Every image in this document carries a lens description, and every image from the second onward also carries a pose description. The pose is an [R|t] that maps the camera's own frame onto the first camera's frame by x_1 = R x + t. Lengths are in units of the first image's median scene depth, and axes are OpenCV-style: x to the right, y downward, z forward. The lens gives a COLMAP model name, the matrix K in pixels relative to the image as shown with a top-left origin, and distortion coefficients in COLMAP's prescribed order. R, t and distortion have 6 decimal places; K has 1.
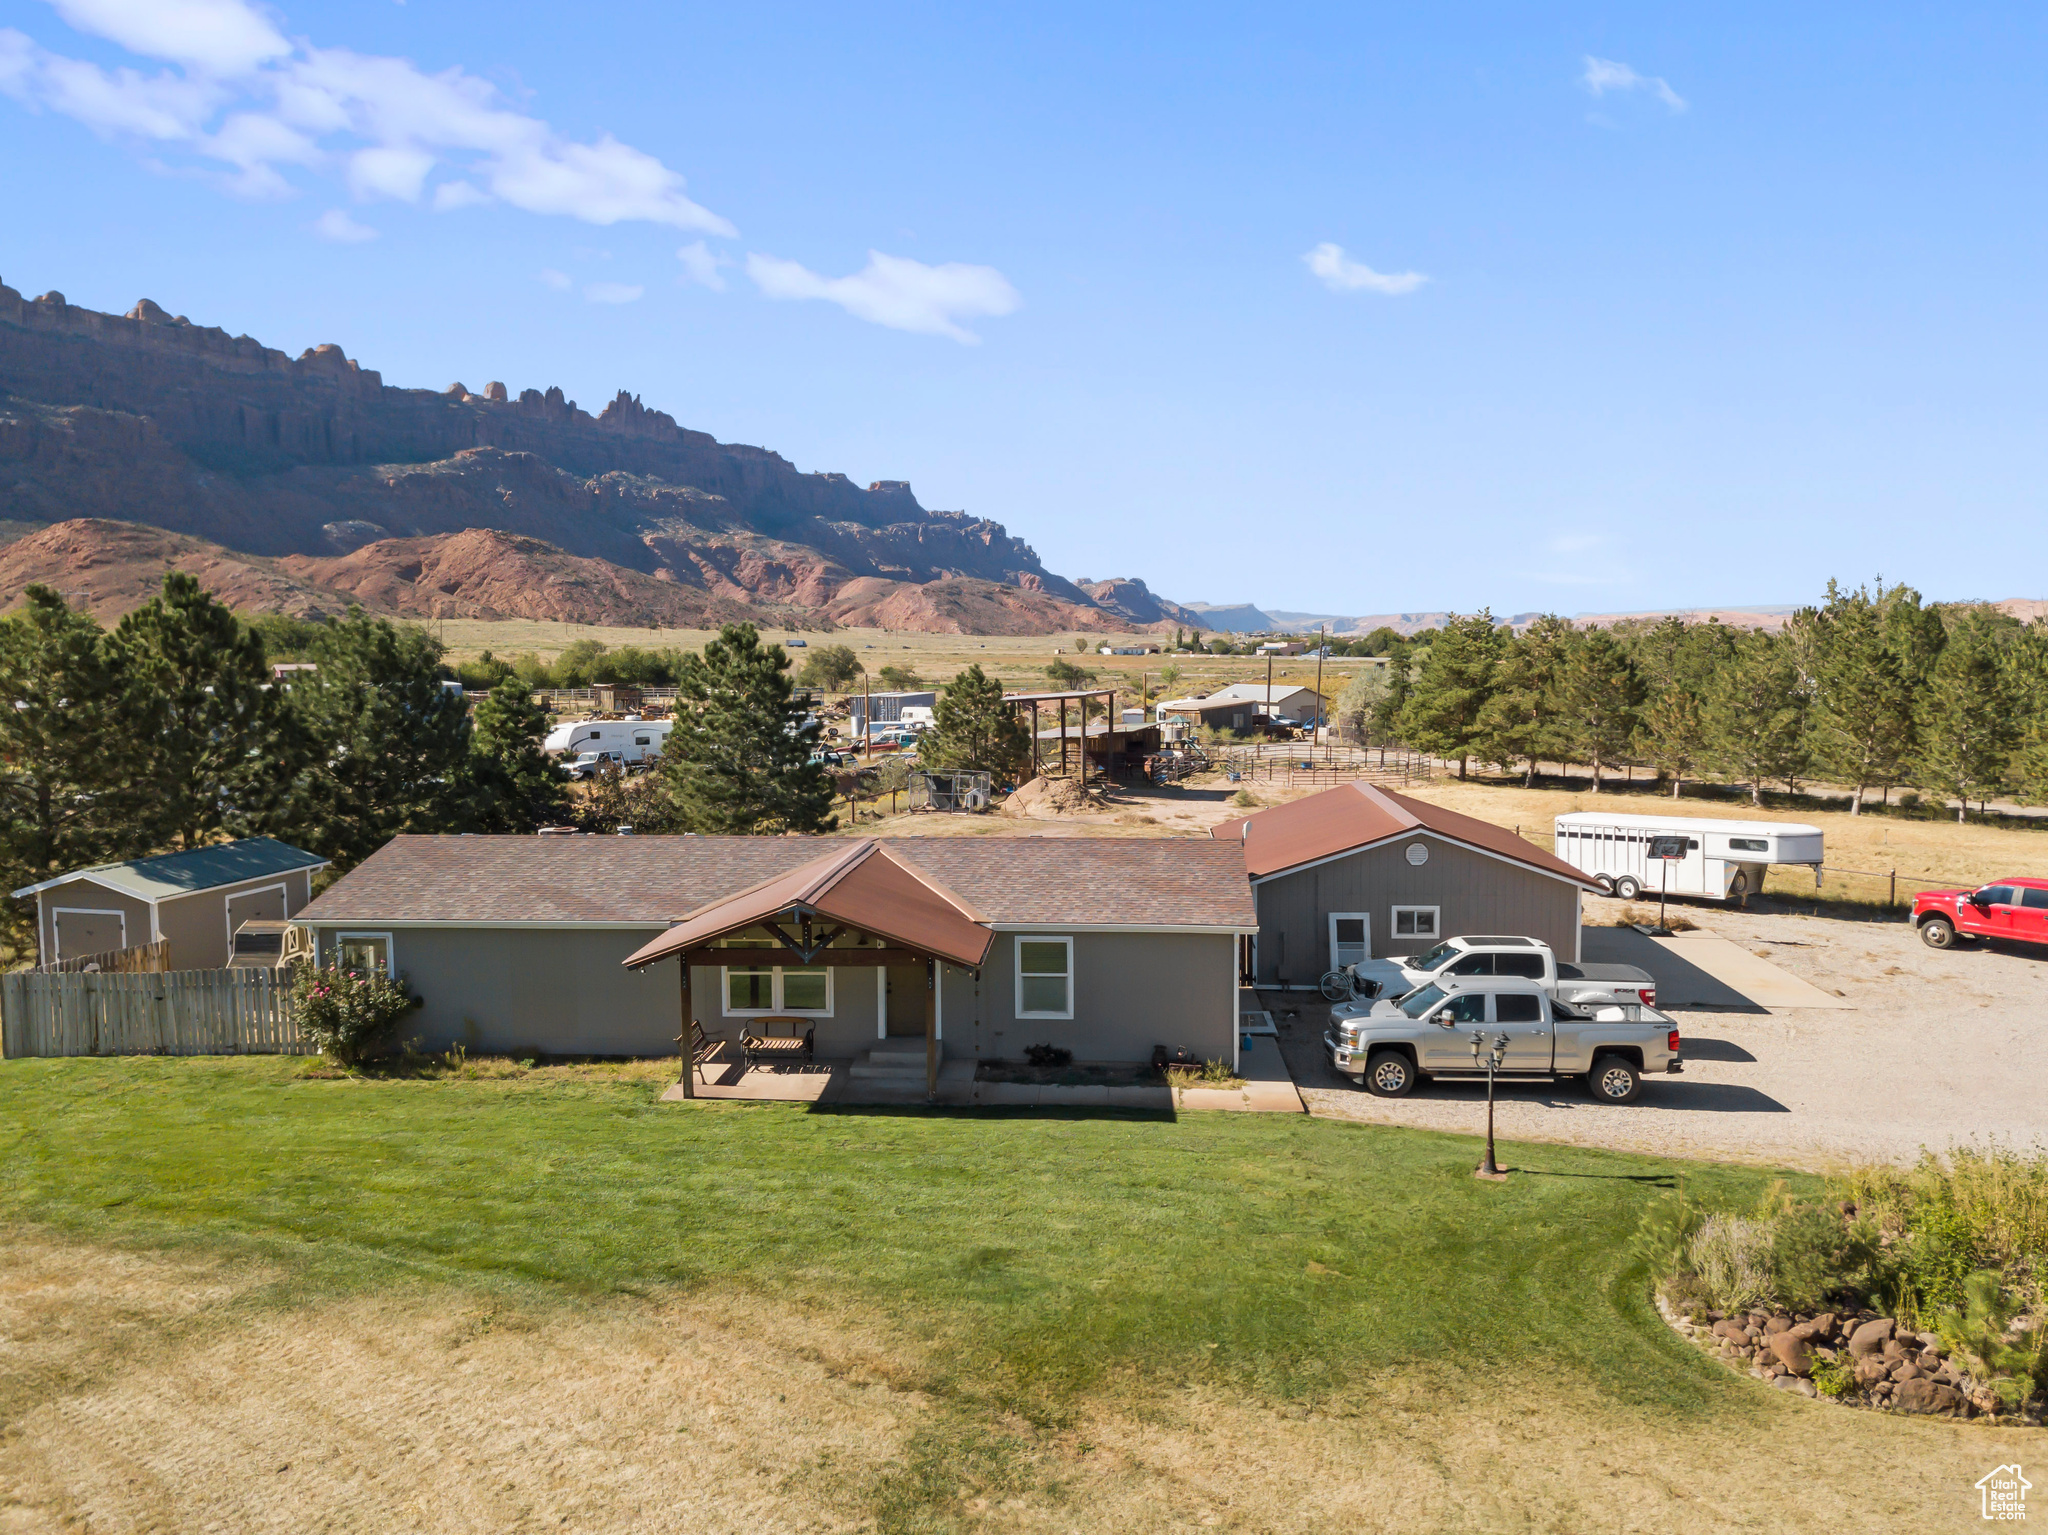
lens RADIAL K [[1565.4, 0, 1017.2], [0, 1565.4, 769.5], [0, 0, 1]] dist [0.021095, 0.015390]
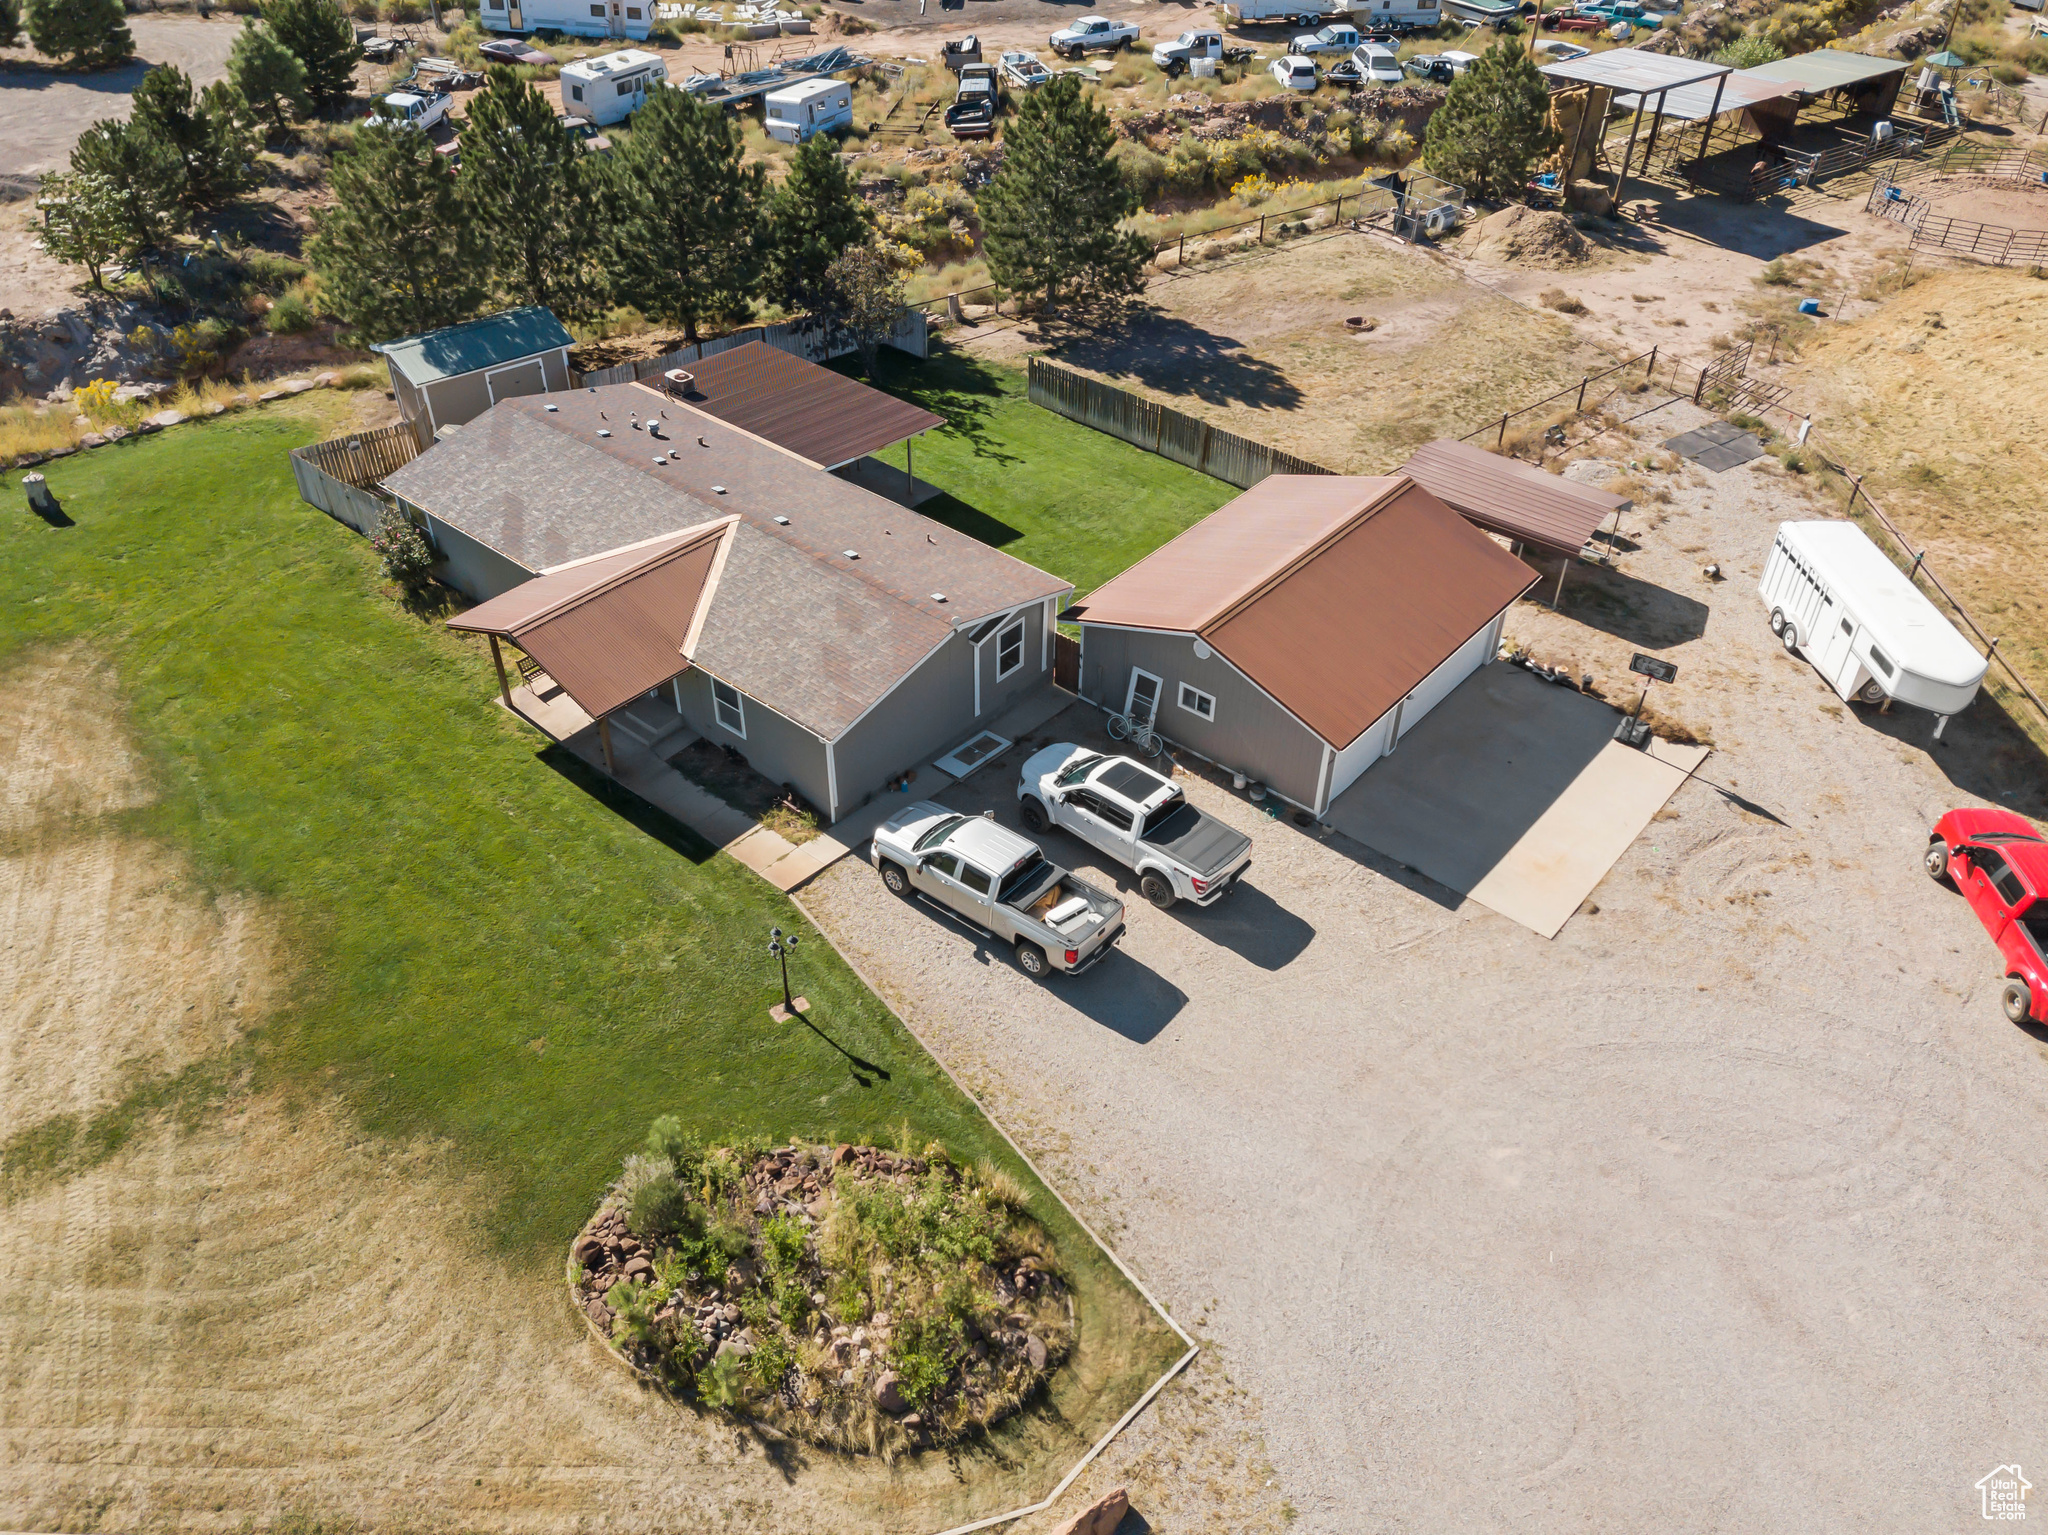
lens RADIAL K [[1560.0, 0, 1017.0], [0, 1560.0, 765.5], [0, 0, 1]] dist [0.030348, 0.006376]
pose [[0.807421, 0.379152, -0.452012, 0.616972], [-0.069518, 0.821959, 0.565288, -0.436470], [0.585866, -0.425002, 0.690025, 0.159740]]
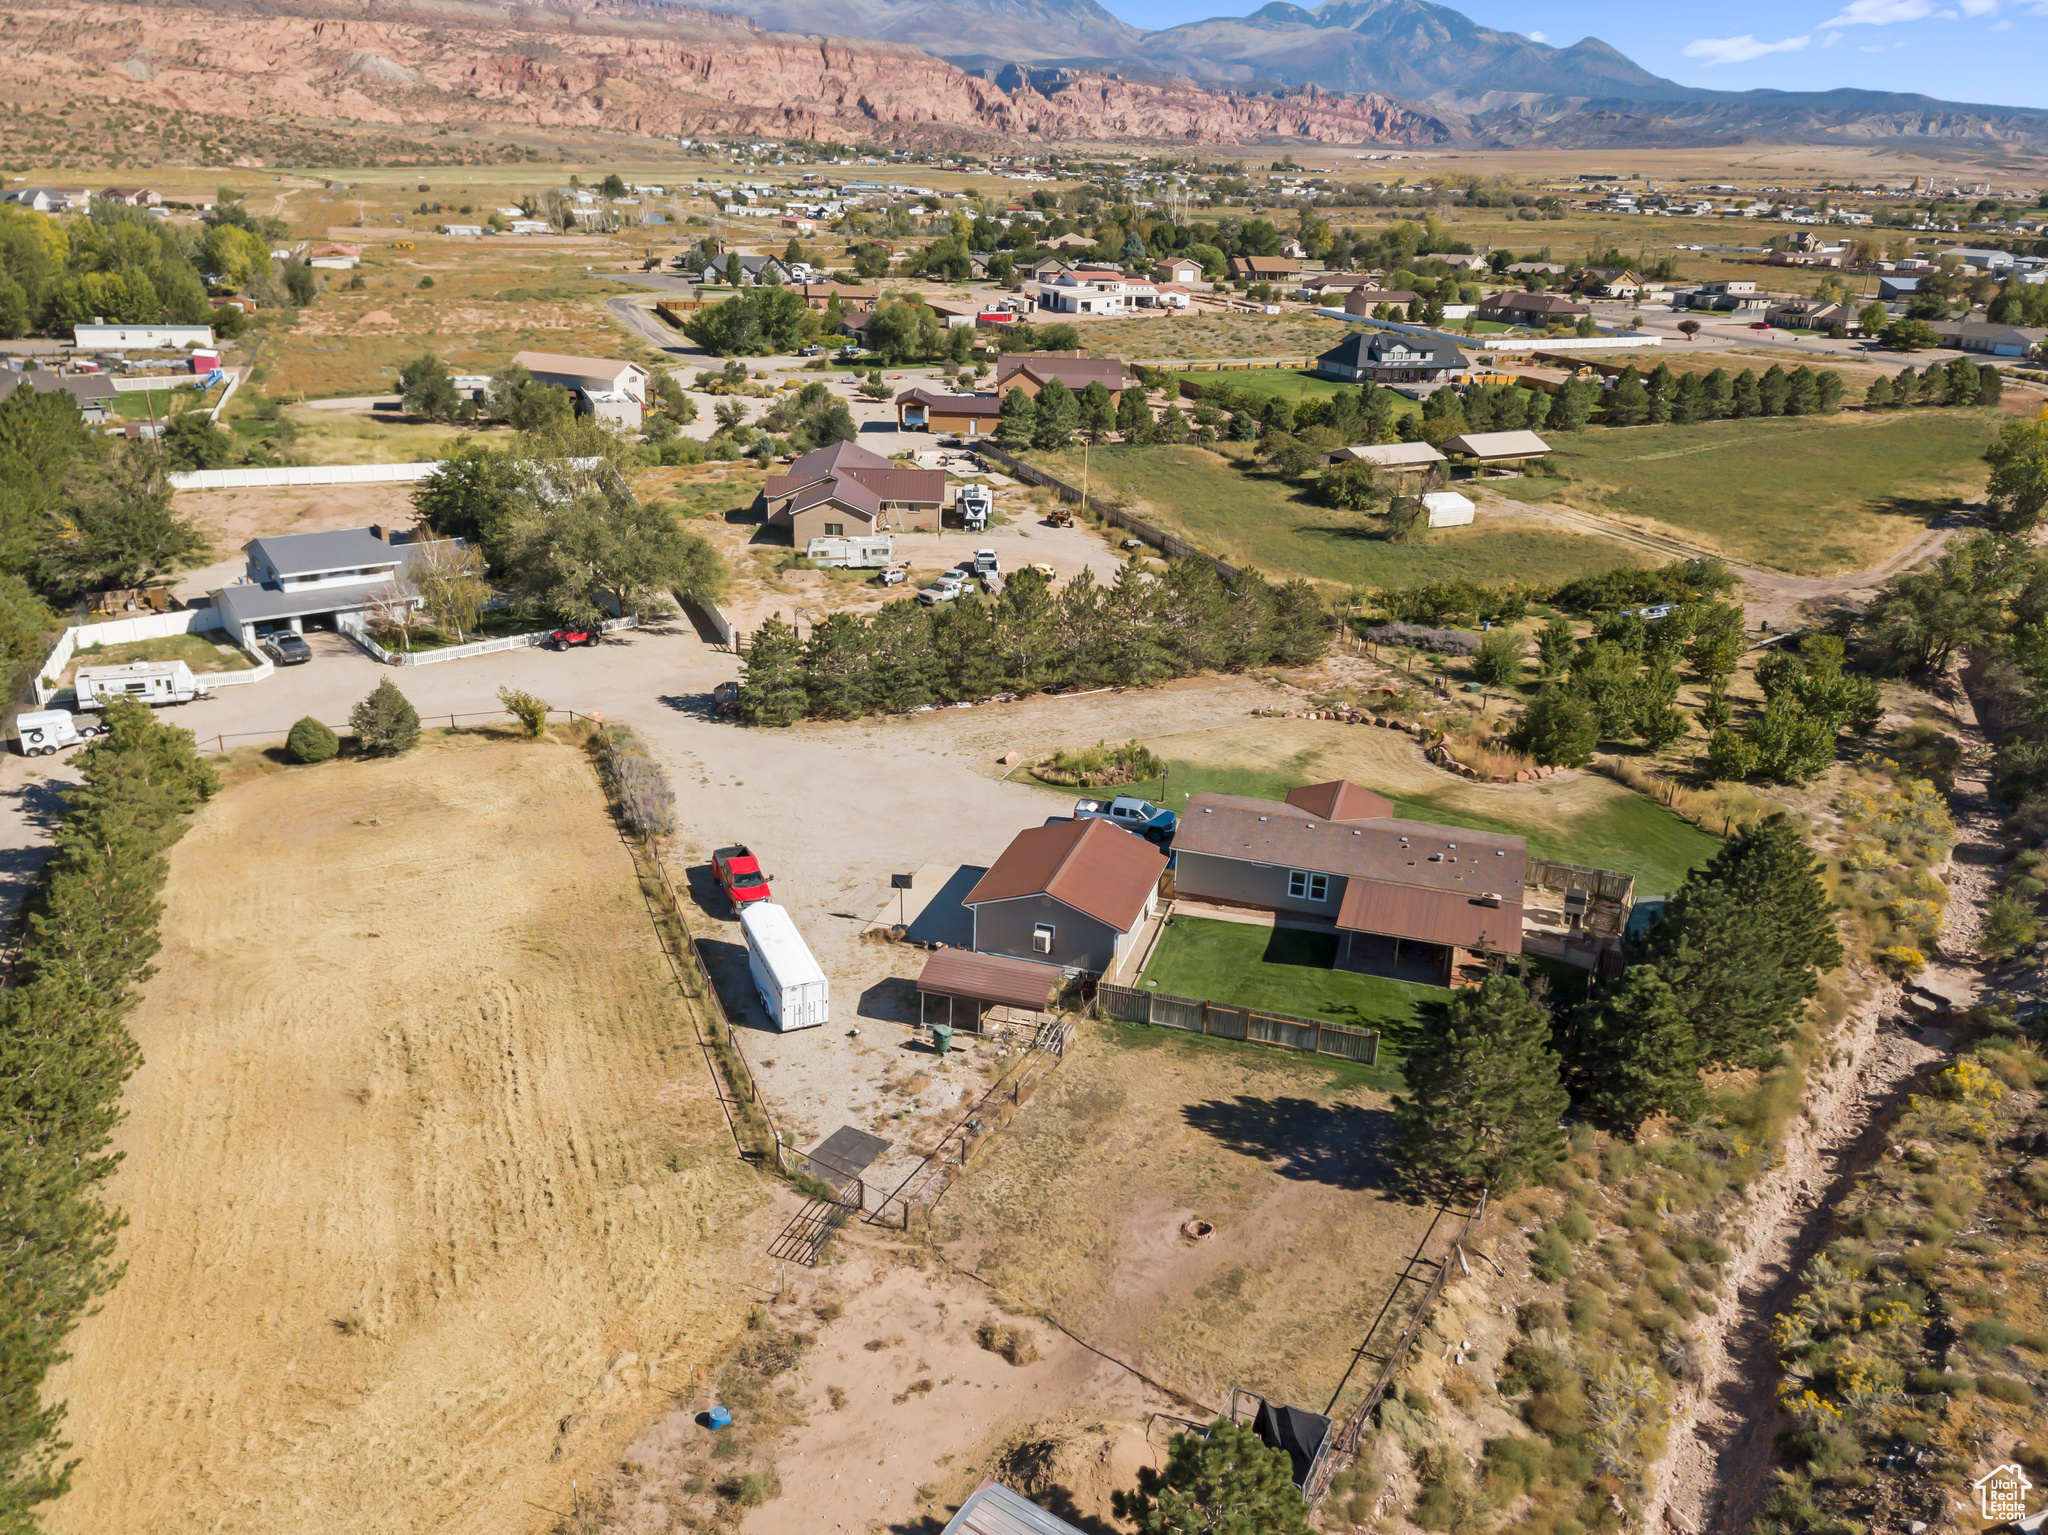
lens RADIAL K [[1565.4, 0, 1017.2], [0, 1565.4, 769.5], [0, 0, 1]] dist [0.021095, 0.015390]
pose [[-0.974058, -0.103236, 0.201381, -0.089204], [-0.004894, 0.899284, 0.437338, -0.996364], [-0.226247, 0.425007, -0.876460, 2.858254]]
